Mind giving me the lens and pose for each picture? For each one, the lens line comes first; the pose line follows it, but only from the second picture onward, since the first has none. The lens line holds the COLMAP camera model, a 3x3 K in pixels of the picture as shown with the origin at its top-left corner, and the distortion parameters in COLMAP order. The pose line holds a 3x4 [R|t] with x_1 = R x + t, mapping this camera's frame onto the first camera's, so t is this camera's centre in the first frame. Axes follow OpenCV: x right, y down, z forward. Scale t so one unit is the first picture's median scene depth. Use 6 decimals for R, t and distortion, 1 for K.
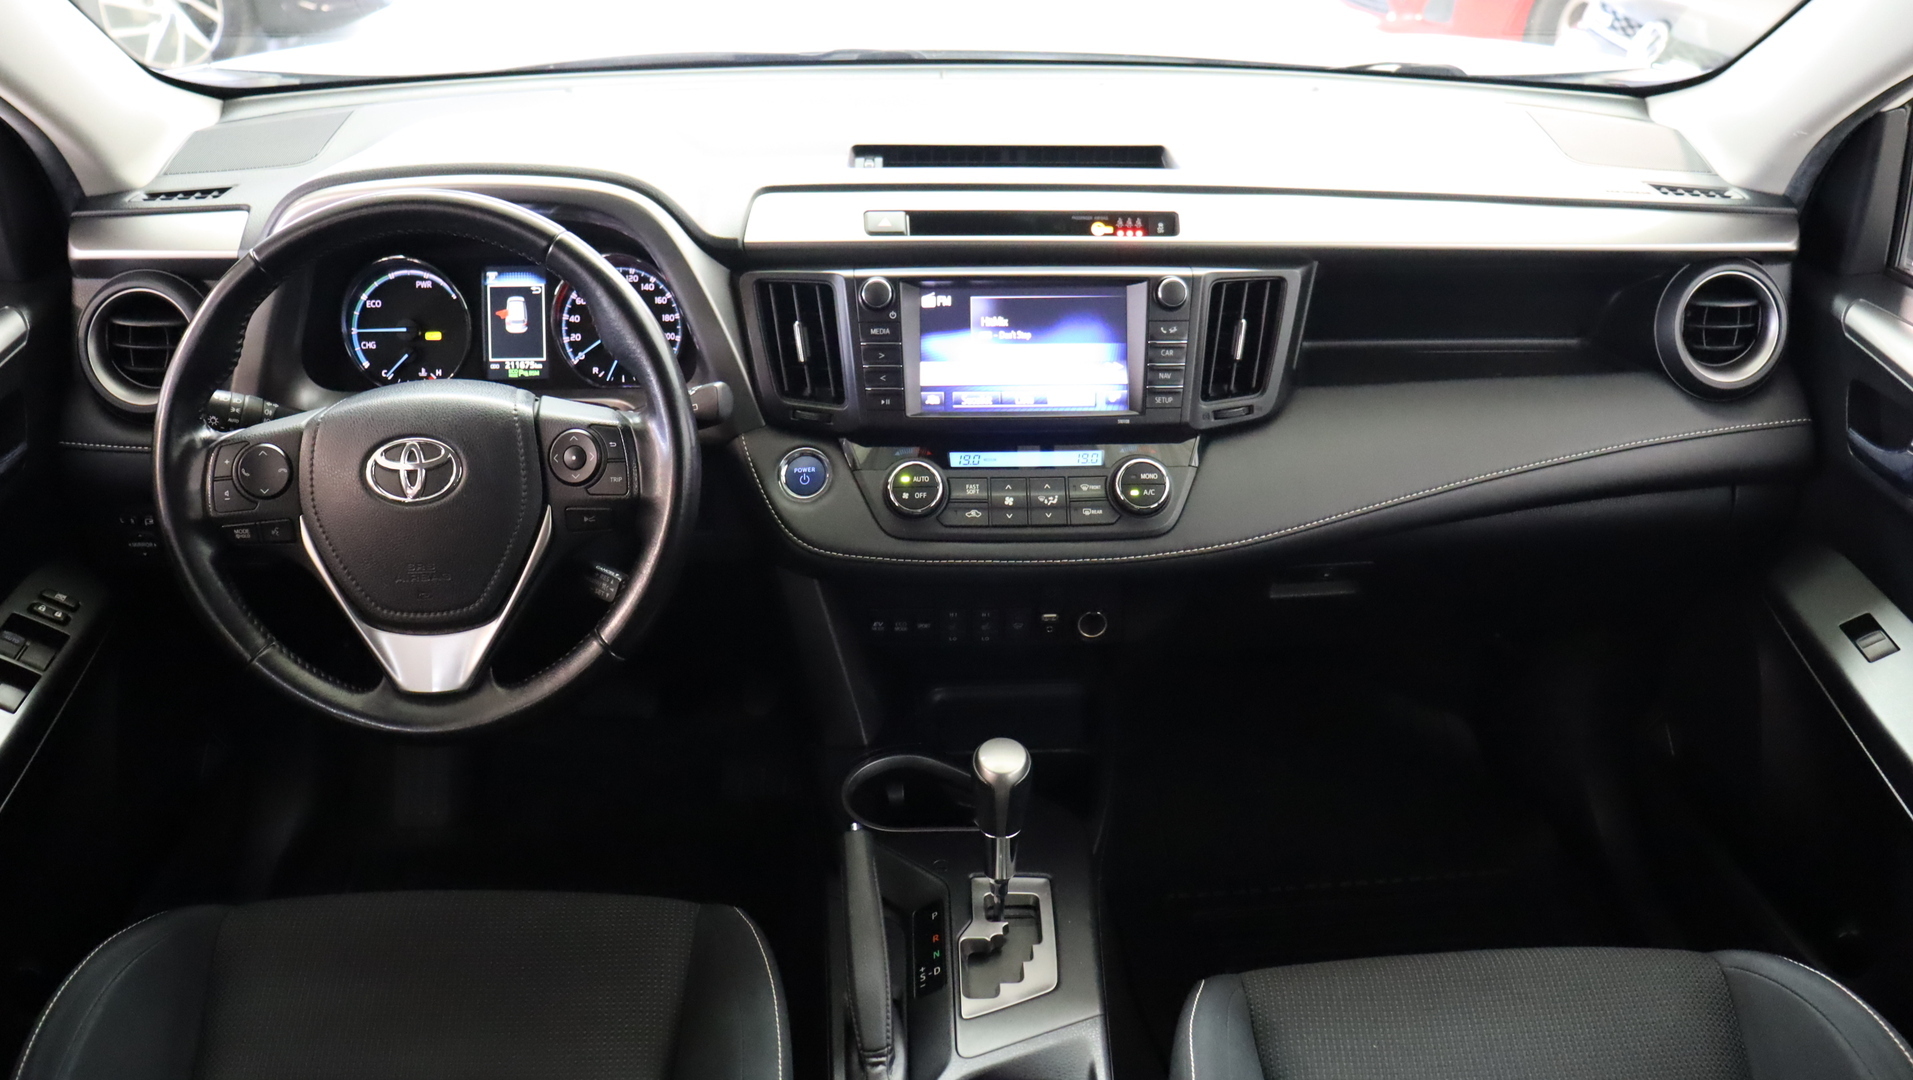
lens RADIAL K [[1558.8, 0, 984.1], [0, 1558.8, 501.2], [0, 0, 1]] dist [-0.174267, 0.151159]
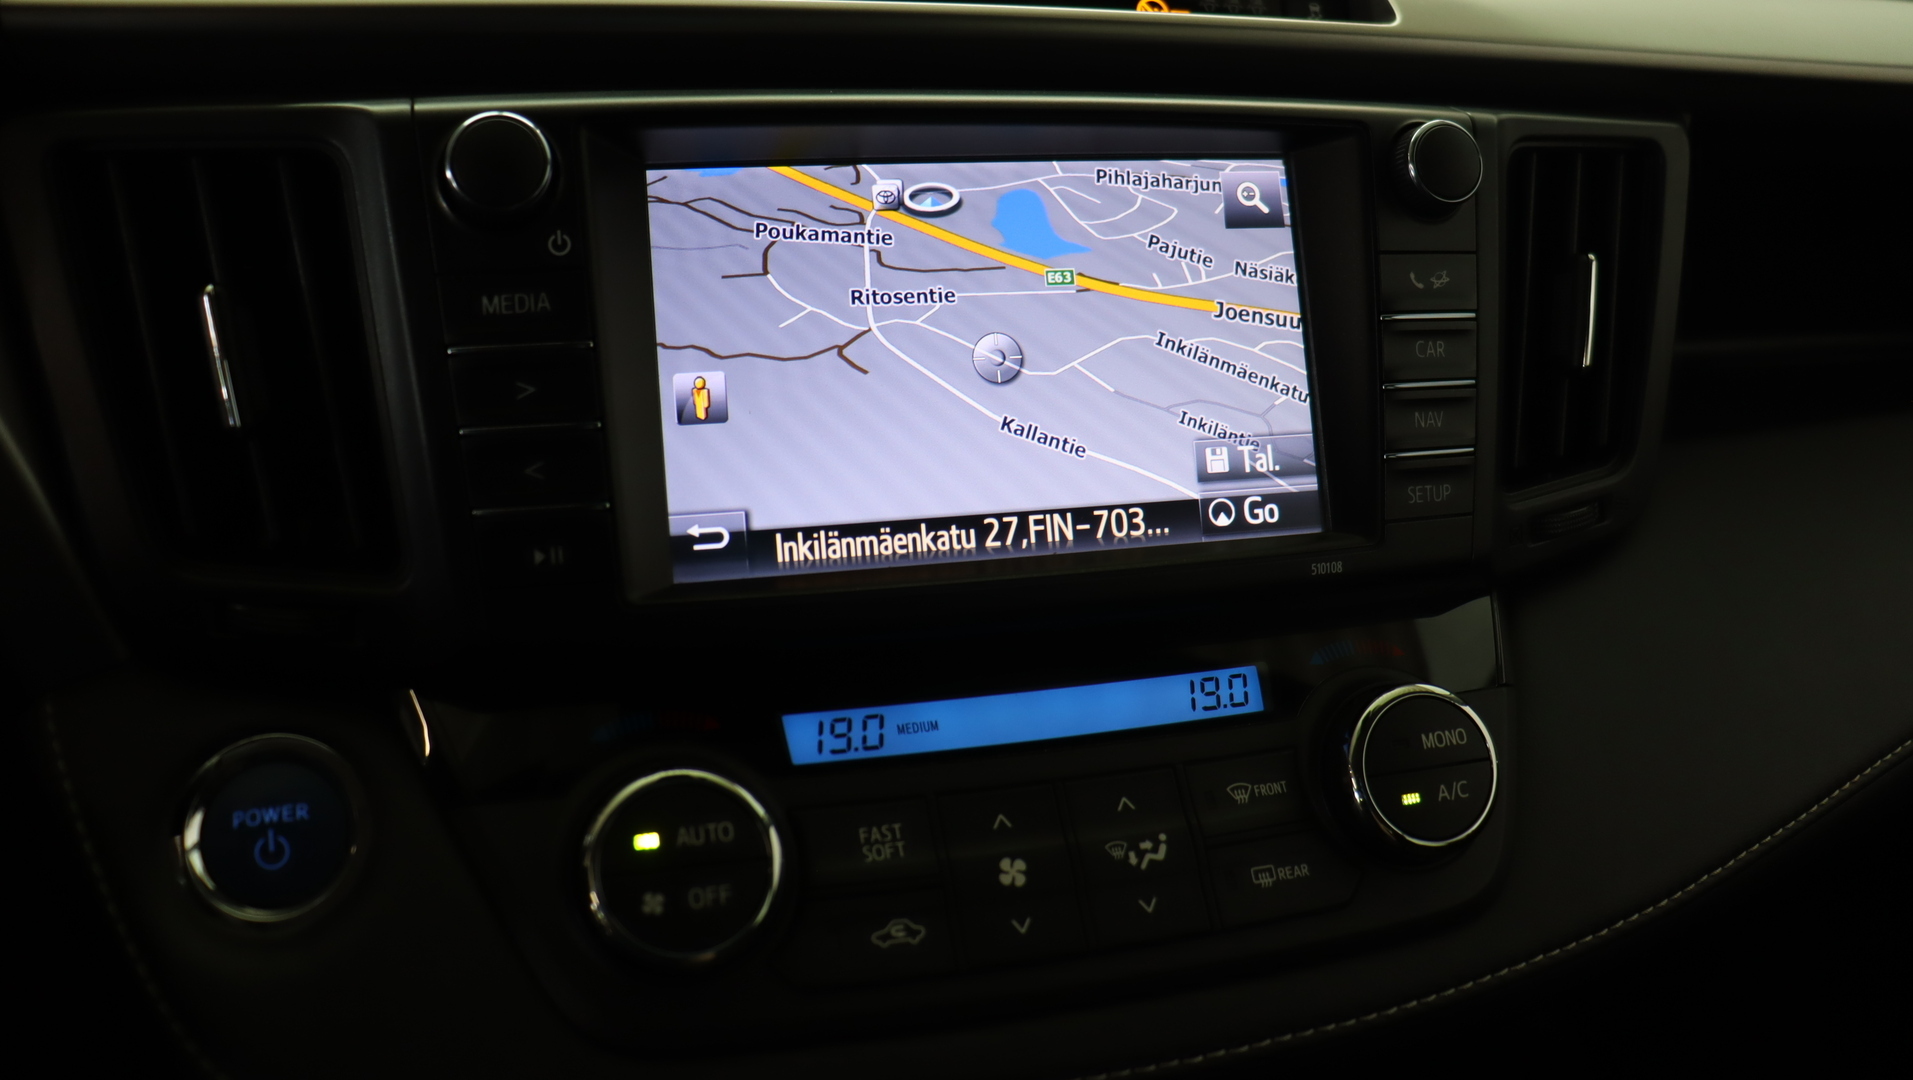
lens RADIAL K [[1558.8, 0, 984.1], [0, 1558.8, 501.2], [0, 0, 1]] dist [-0.174267, 0.151159]
pose [[0.967221, -0.057225, 0.247405, -0.054590], [0.077550, 0.994298, -0.073196, -0.046831], [-0.241806, 0.089983, 0.966143, 0.705927]]
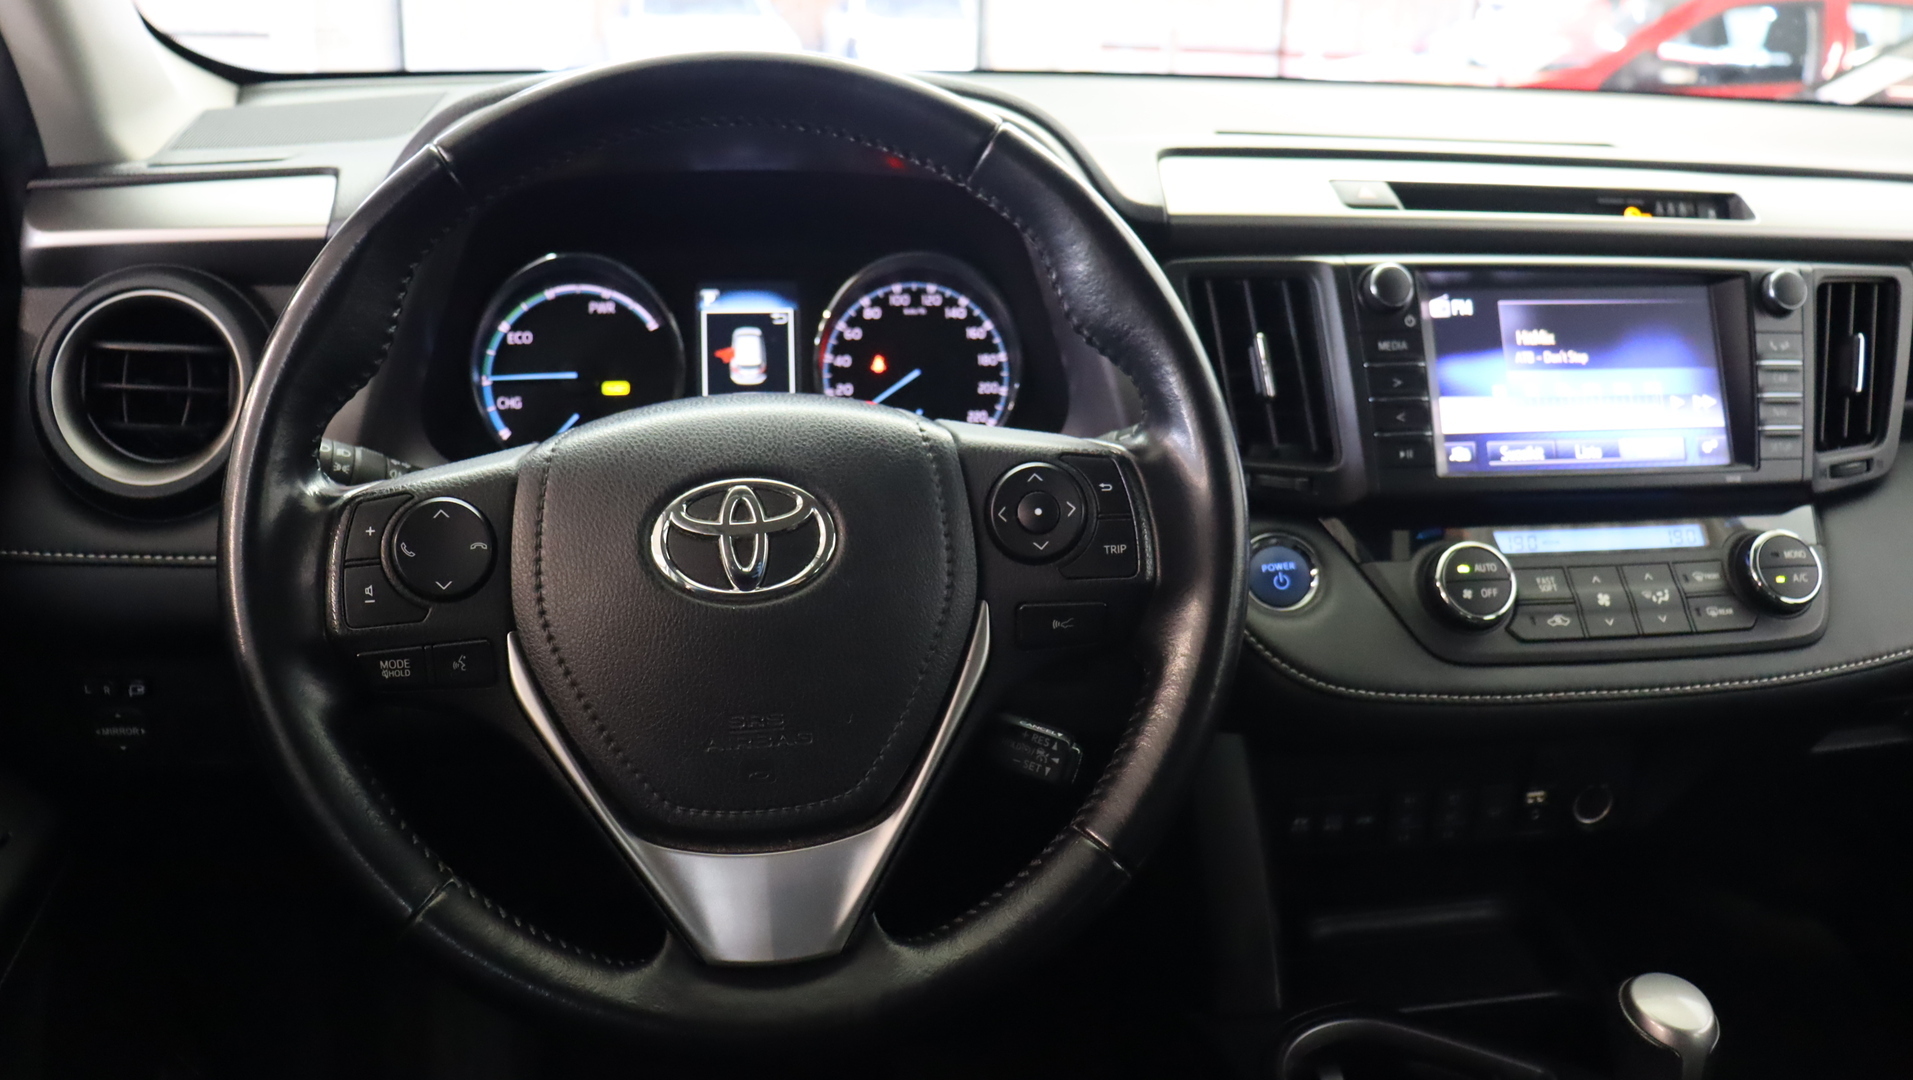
lens RADIAL K [[1558.8, 0, 984.1], [0, 1558.8, 501.2], [0, 0, 1]] dist [-0.174267, 0.151159]
pose [[0.993452, -0.022729, 0.111968, -0.302937], [0.041021, 0.985626, -0.163888, 0.051293], [-0.106633, 0.167408, 0.980104, 0.395008]]
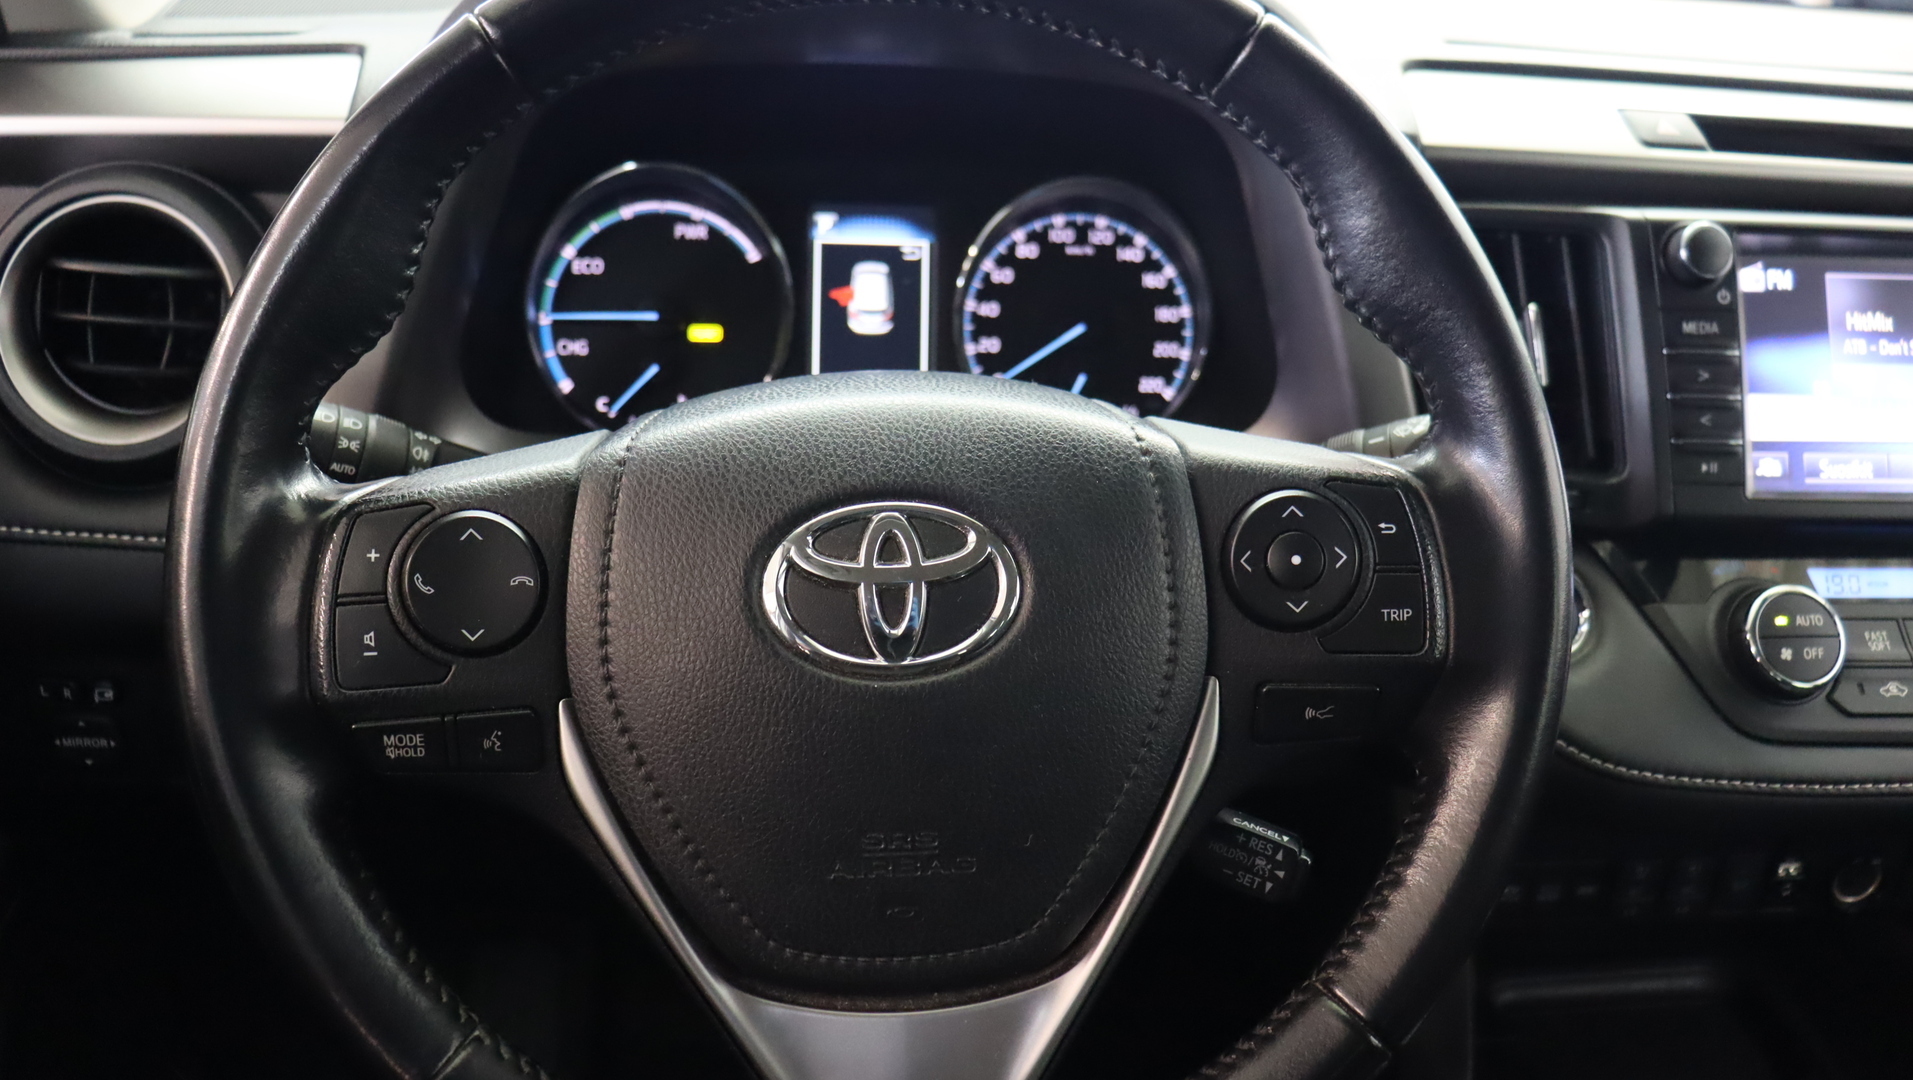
lens RADIAL K [[1558.8, 0, 984.1], [0, 1558.8, 501.2], [0, 0, 1]] dist [-0.174267, 0.151159]
pose [[0.997298, 0.013950, 0.072131, -0.327329], [-0.006410, 0.994584, -0.103734, -0.000866], [-0.073188, 0.102991, 0.991986, 0.527155]]
